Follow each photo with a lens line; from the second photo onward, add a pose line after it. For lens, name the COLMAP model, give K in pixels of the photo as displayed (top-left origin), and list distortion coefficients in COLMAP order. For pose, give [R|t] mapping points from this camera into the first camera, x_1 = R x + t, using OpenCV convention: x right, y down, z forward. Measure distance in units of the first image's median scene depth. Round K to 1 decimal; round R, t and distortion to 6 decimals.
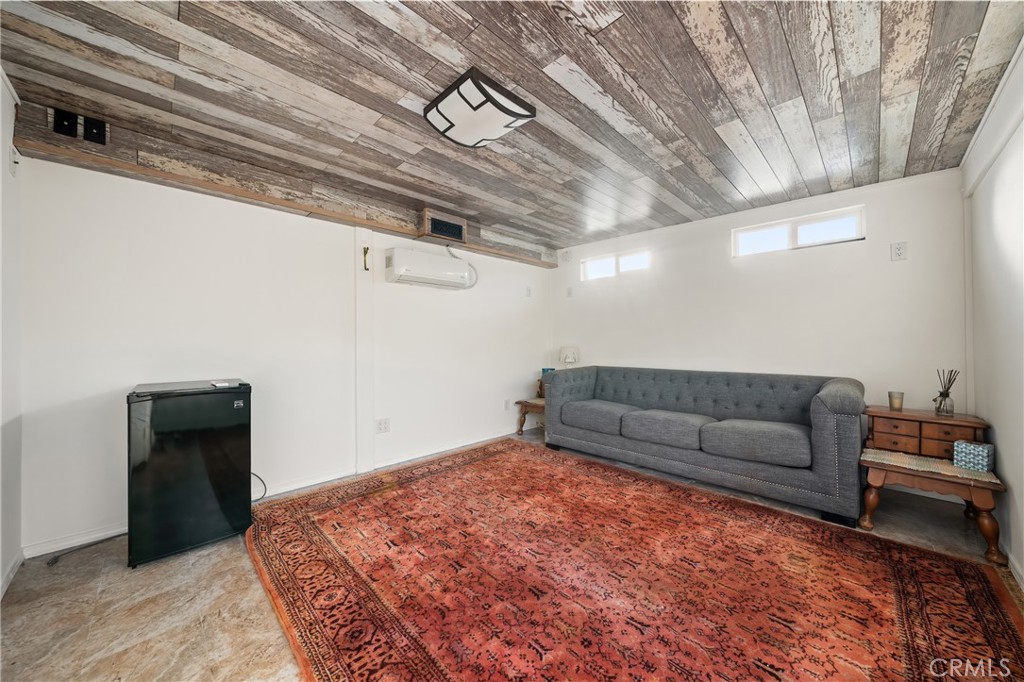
lens RADIAL K [[360.3, 0, 512.0], [0, 360.3, 341.0], [0, 0, 1]] dist [0.001149, 0.000065]
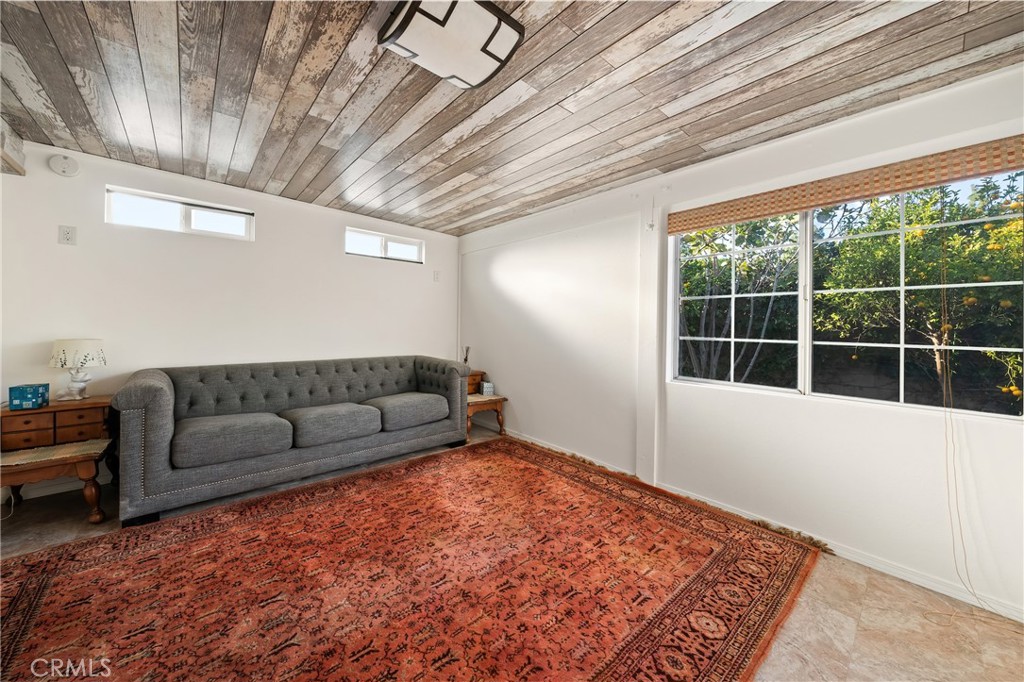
lens RADIAL K [[358.6, 0, 513.4], [0, 358.6, 332.0], [0, 0, 1]] dist [-0.000980, -0.000037]
pose [[0.074195, -0.008363, 0.997209, -0.631244], [-0.014961, 0.999843, 0.009498, -0.018586], [-0.997132, -0.015624, 0.074058, 0.624021]]
